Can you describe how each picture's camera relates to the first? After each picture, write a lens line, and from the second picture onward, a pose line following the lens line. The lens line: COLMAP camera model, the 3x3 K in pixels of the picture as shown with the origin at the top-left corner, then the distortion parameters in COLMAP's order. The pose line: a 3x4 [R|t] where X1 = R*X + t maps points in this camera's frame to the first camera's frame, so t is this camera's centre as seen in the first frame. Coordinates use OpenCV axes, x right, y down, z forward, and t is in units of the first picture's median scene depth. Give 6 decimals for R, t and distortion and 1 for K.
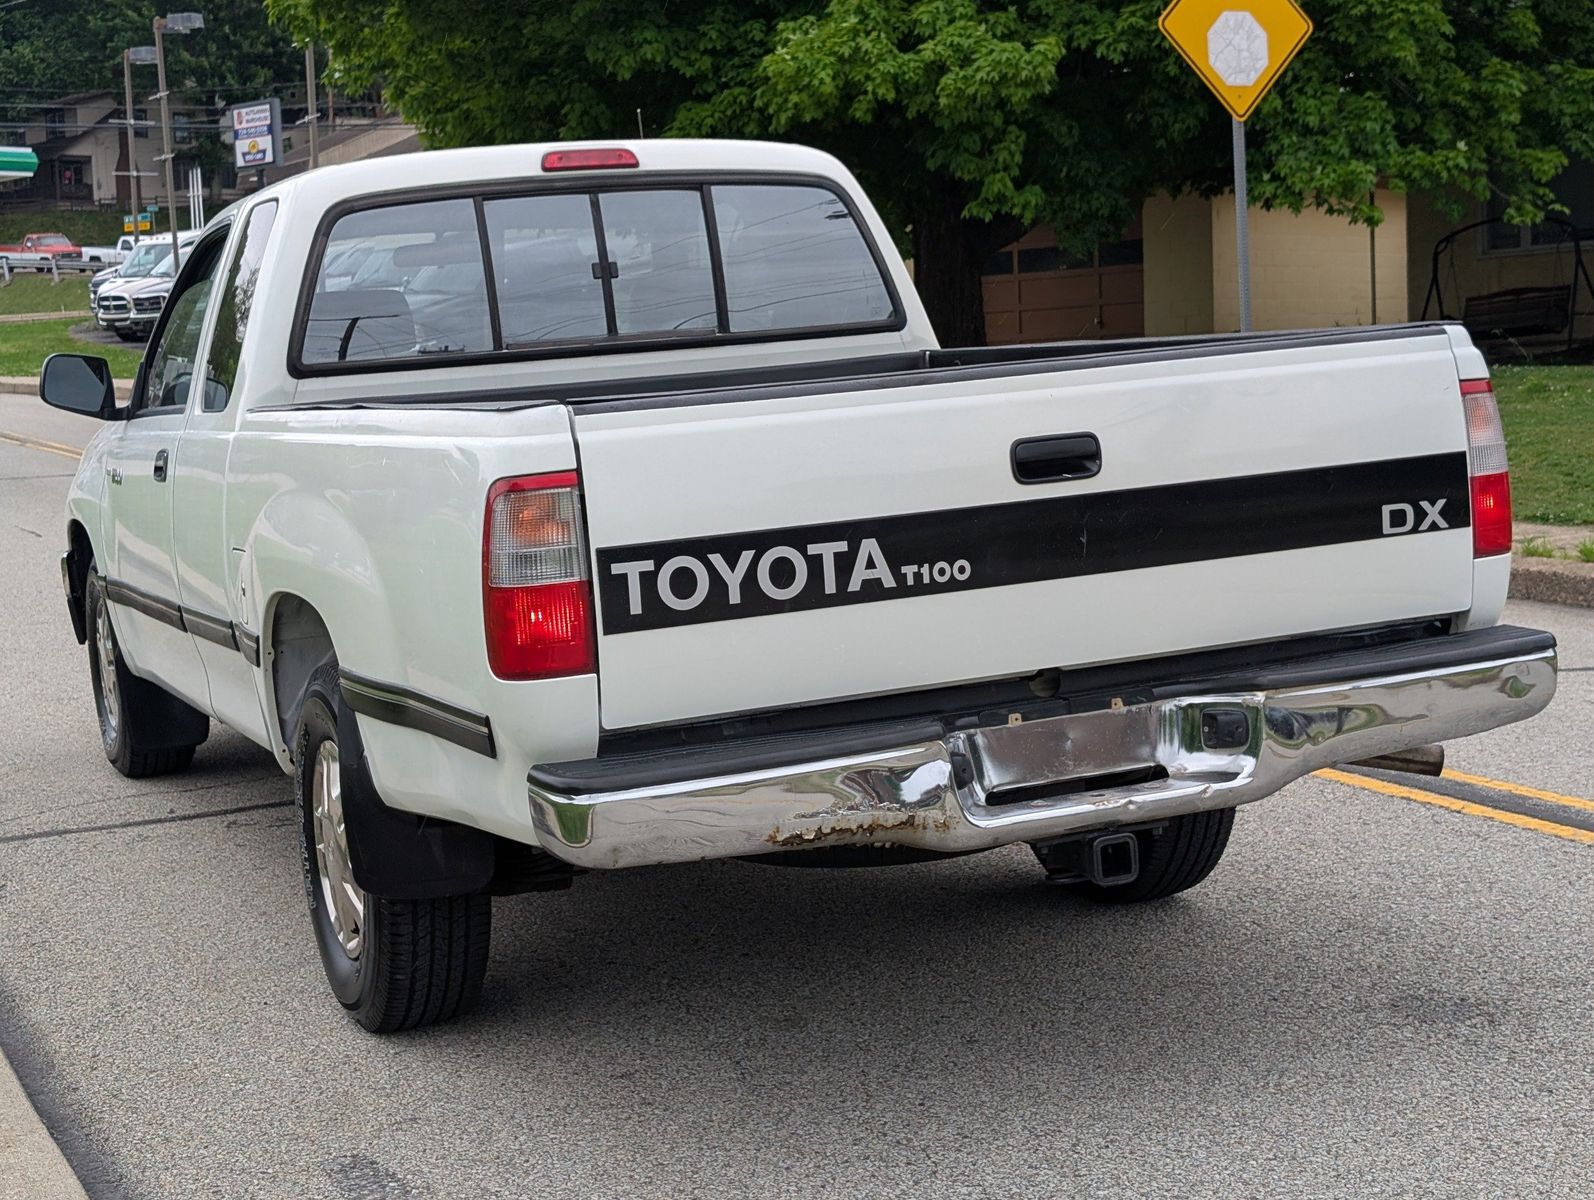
lens RADIAL K [[2470.3, 0, 797.0], [0, 2470.3, 600.0], [0, 0, 1]] dist [0.210547, -0.851129]
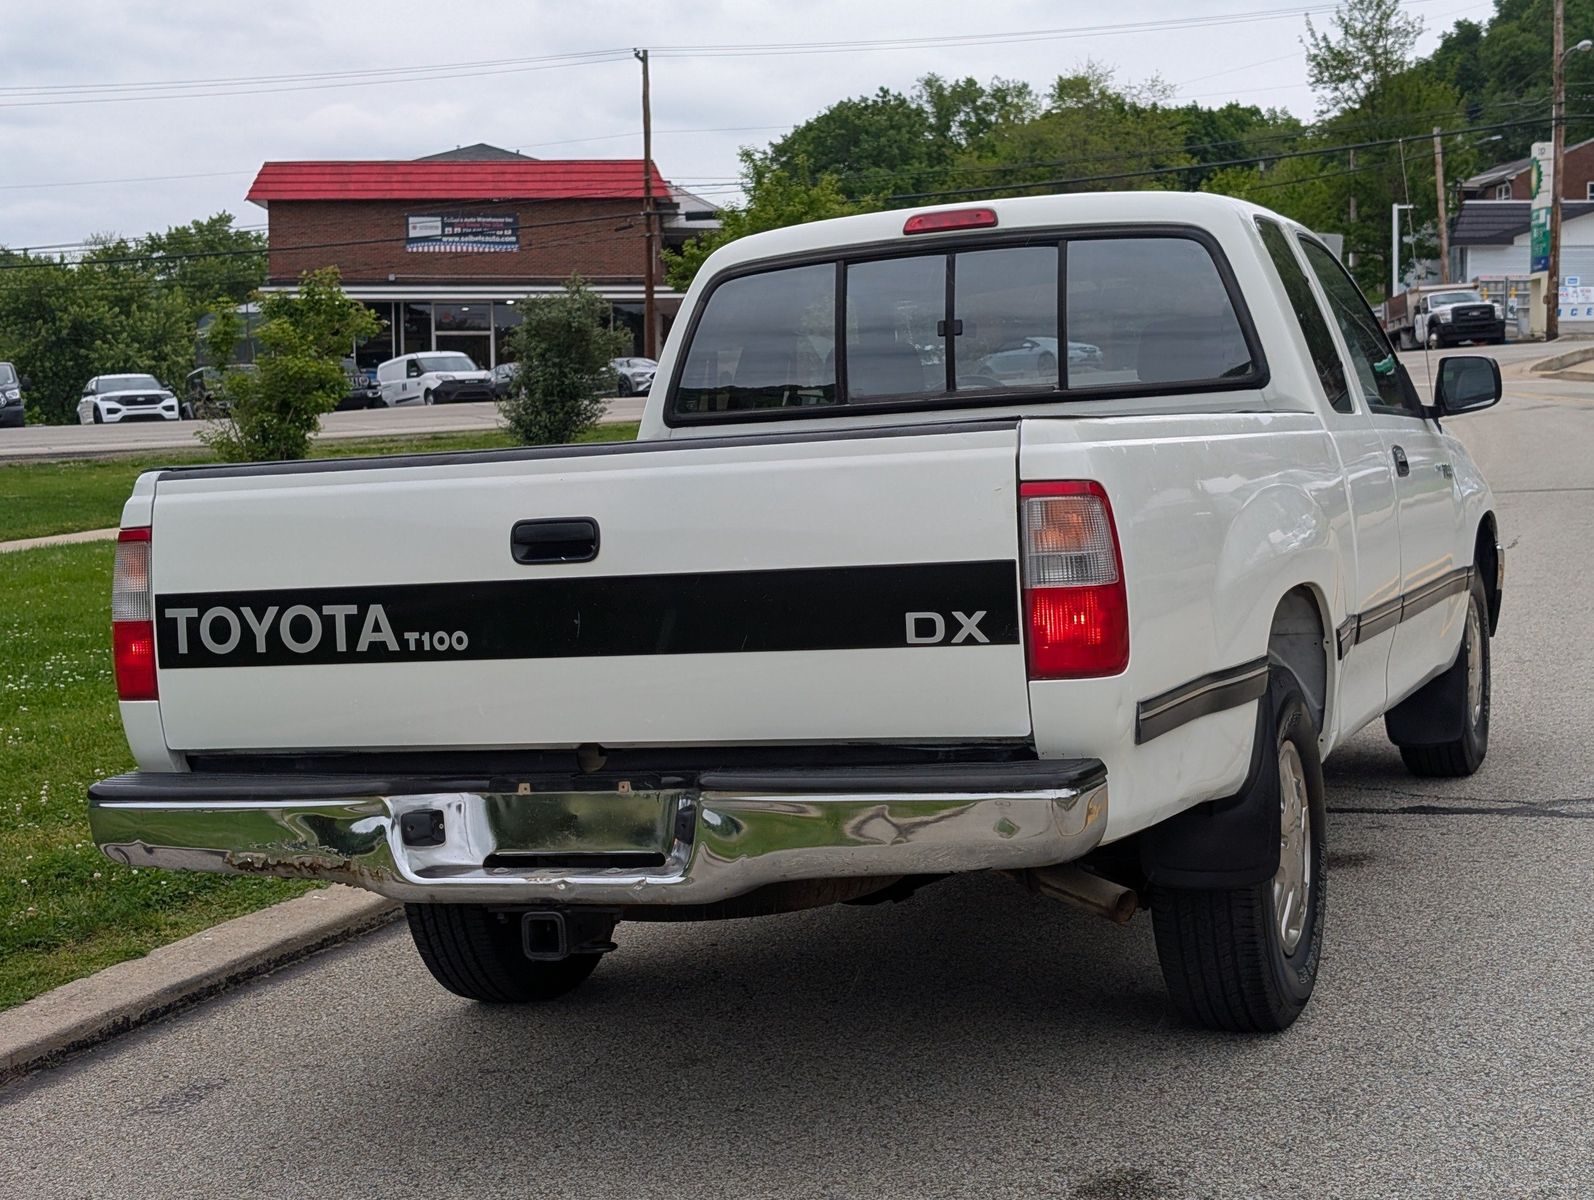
lens RADIAL K [[2377.7, 0, 816.6], [0, 2377.7, 599.3], [0, 0, 1]] dist [0.218265, -1.012572]
pose [[0.735198, 0.077053, -0.673459, 0.868595], [-0.072627, 0.996753, 0.034757, -0.076638], [0.673951, 0.023358, 0.738407, 0.346783]]
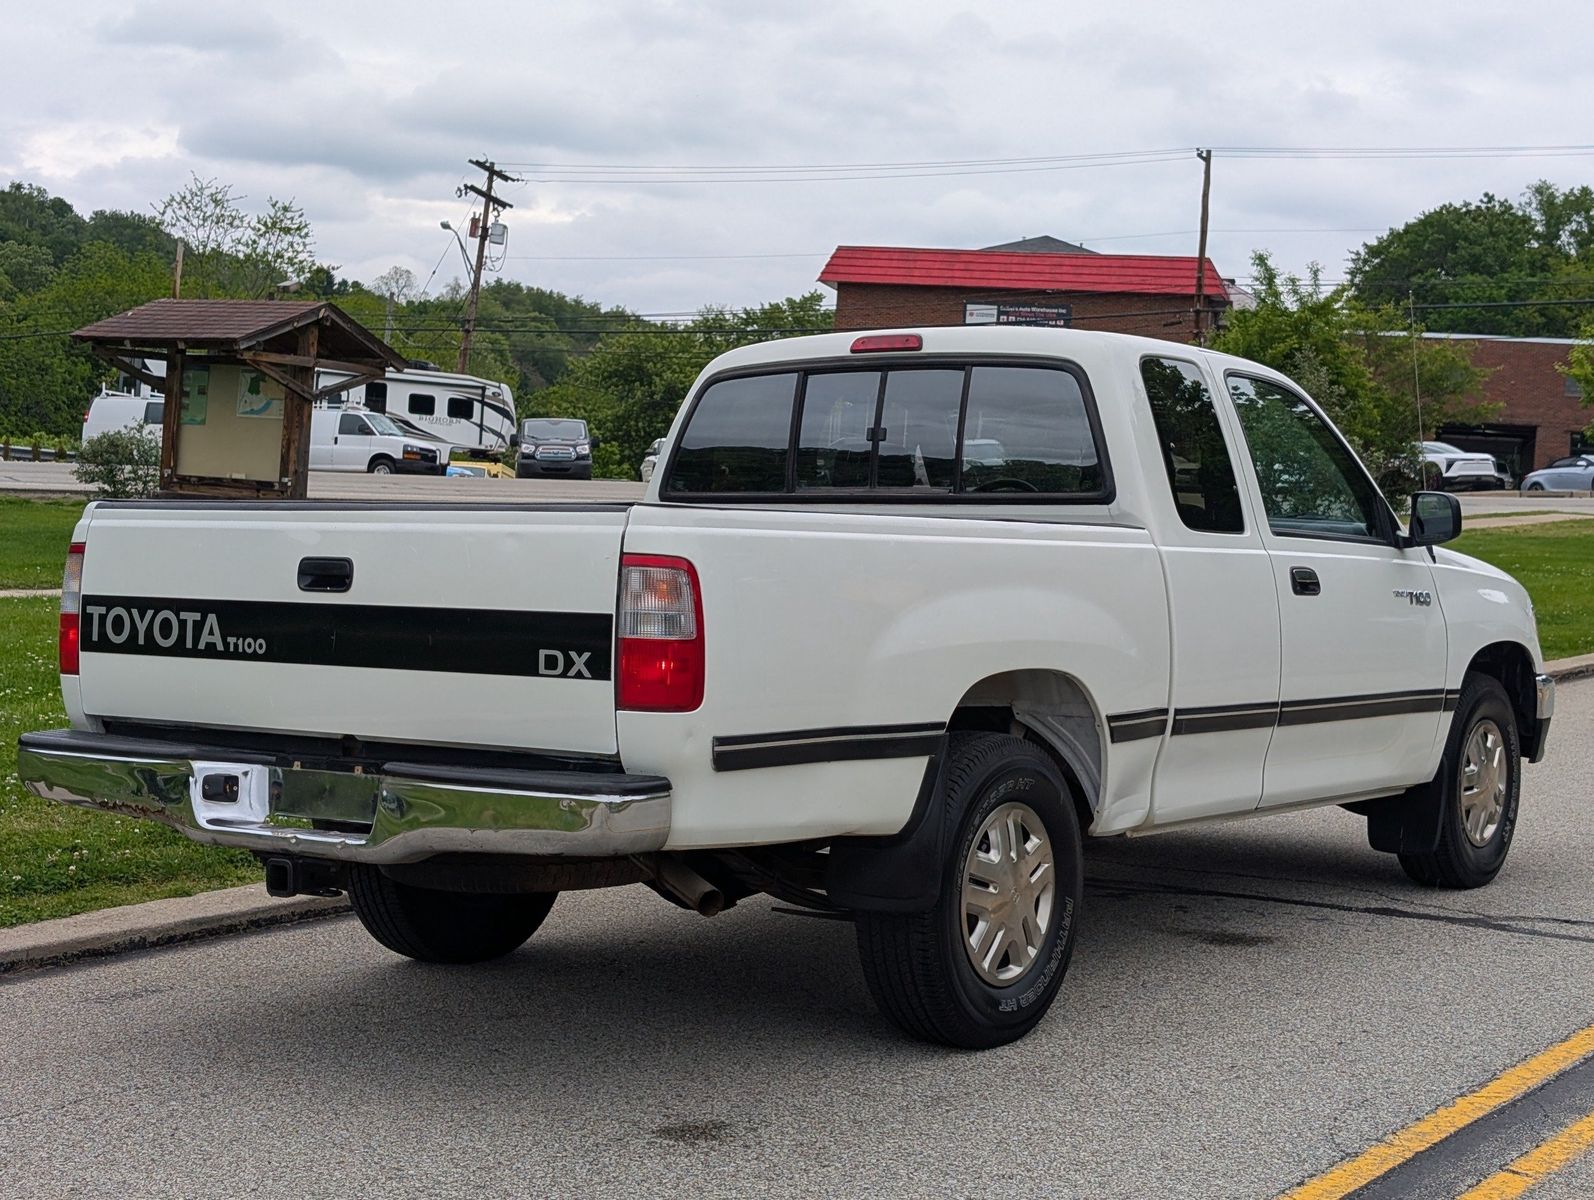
lens RADIAL K [[2377.7, 0, 816.6], [0, 2377.7, 599.3], [0, 0, 1]] dist [0.218265, -1.012572]
pose [[0.545017, 0.104715, -0.831860, 1.340442], [-0.150783, 0.988235, 0.025609, -0.118579], [0.824755, 0.111473, 0.554394, 0.514262]]
